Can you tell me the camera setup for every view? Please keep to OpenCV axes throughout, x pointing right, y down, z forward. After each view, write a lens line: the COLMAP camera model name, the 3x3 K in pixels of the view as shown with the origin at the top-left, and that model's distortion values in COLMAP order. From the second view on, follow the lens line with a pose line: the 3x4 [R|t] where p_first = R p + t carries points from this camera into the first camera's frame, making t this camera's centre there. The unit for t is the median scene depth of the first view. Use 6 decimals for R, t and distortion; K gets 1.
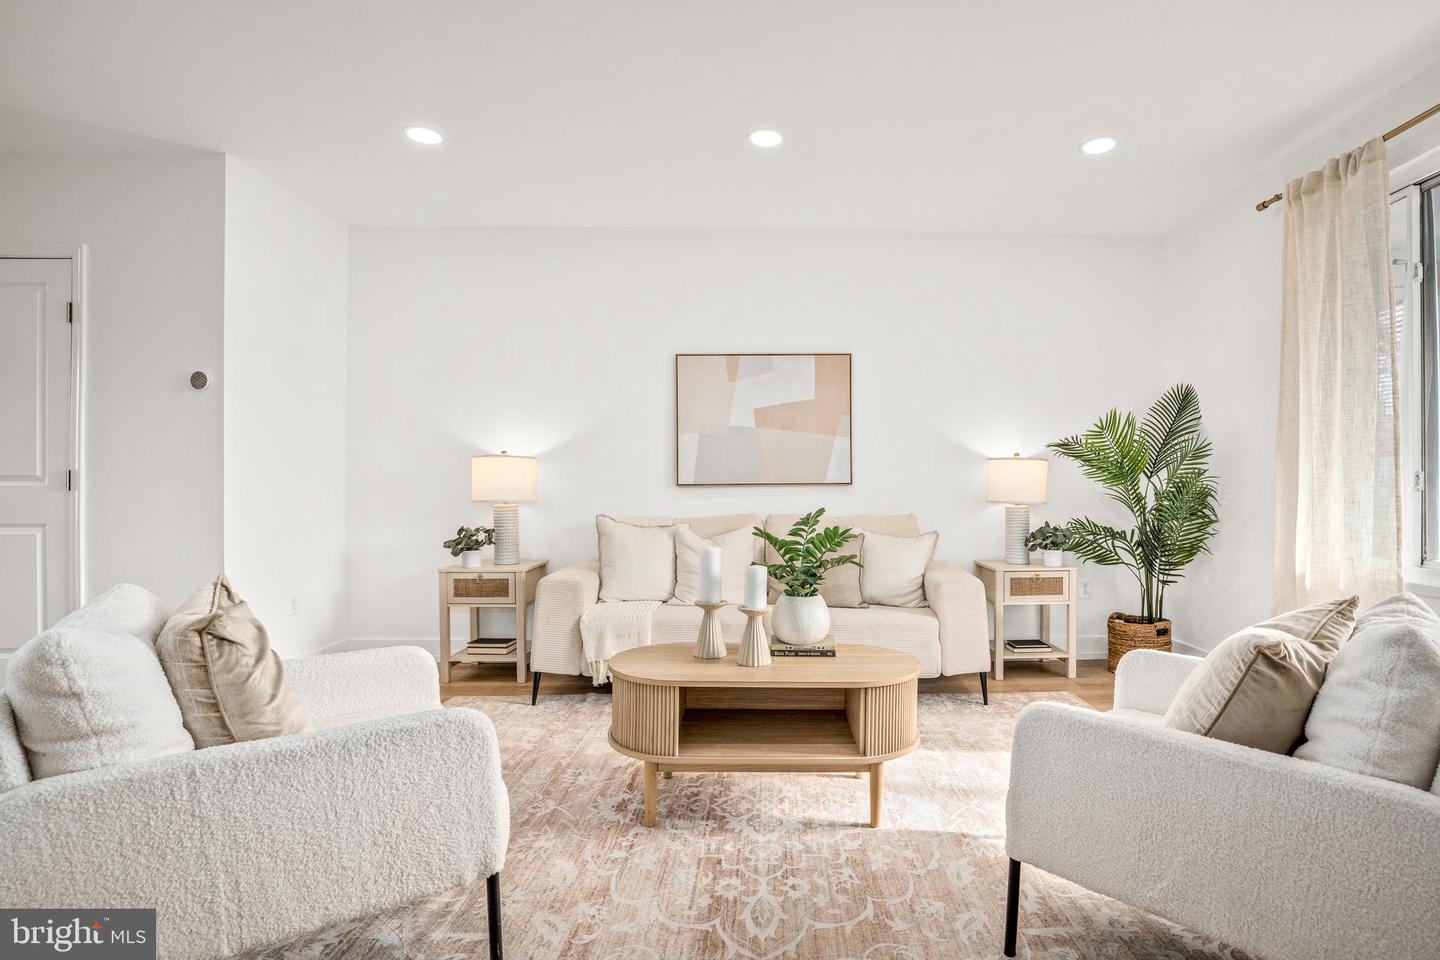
lens RADIAL K [[704.4, 0, 777.1], [0, 704.4, 492.6], [0, 0, 1]] dist [-0.018787, 0.000149]
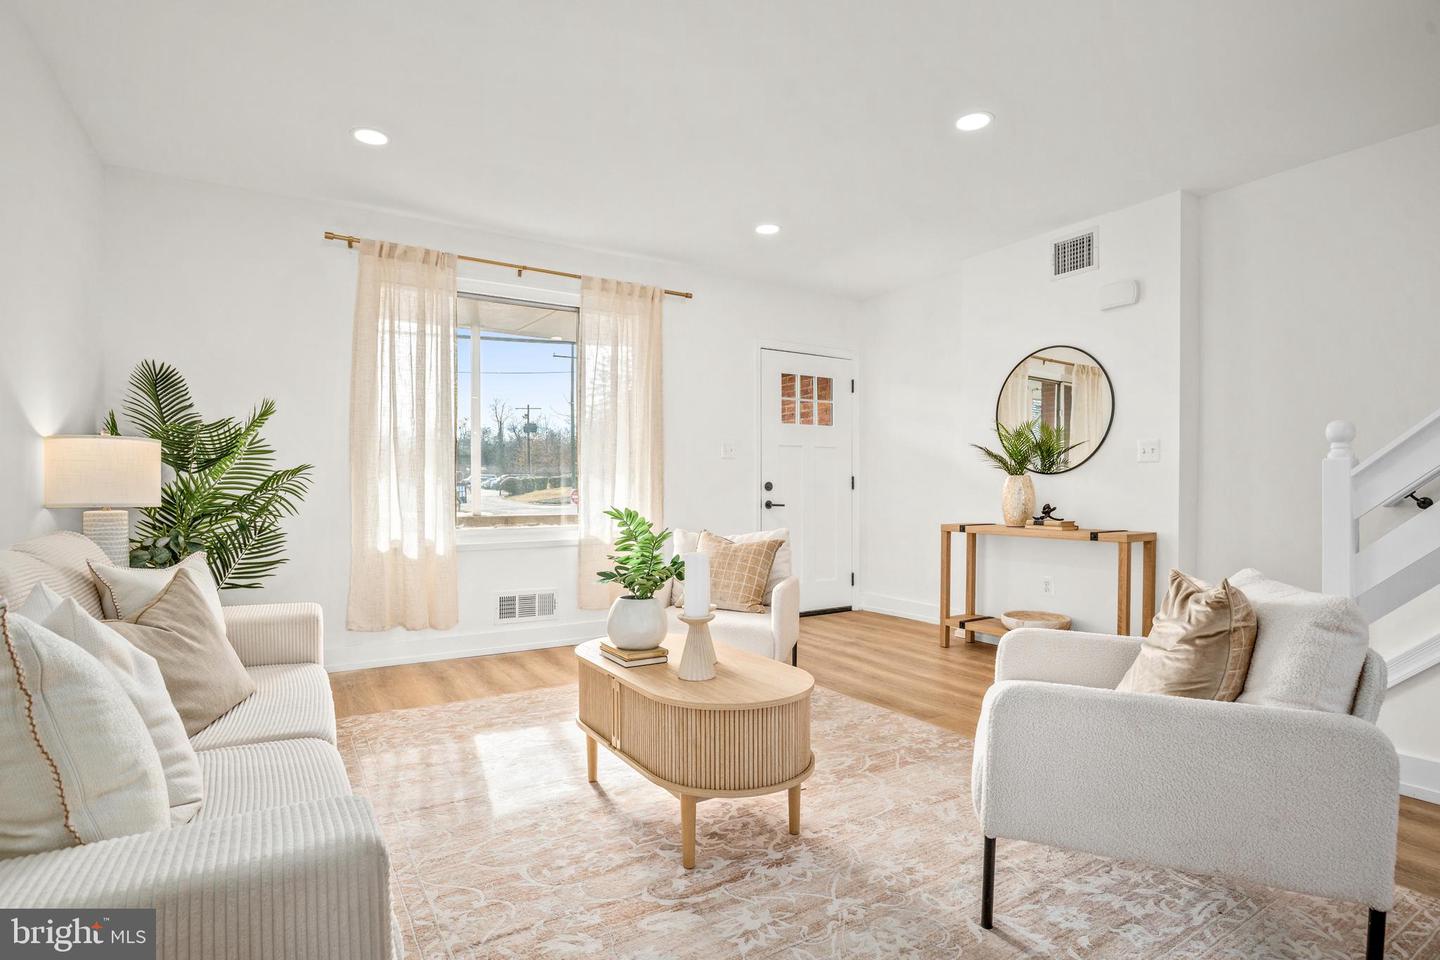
lens RADIAL K [[730.2, 0, 720.0], [0, 730.2, 480.0], [0, 0, 1]] dist [0.001167, 0.000208]
pose [[-0.530494, 0.005320, 0.847672, -0.967062], [0.000347, 0.999982, -0.006059, -0.012027], [-0.847689, -0.002920, -0.530486, 1.586728]]
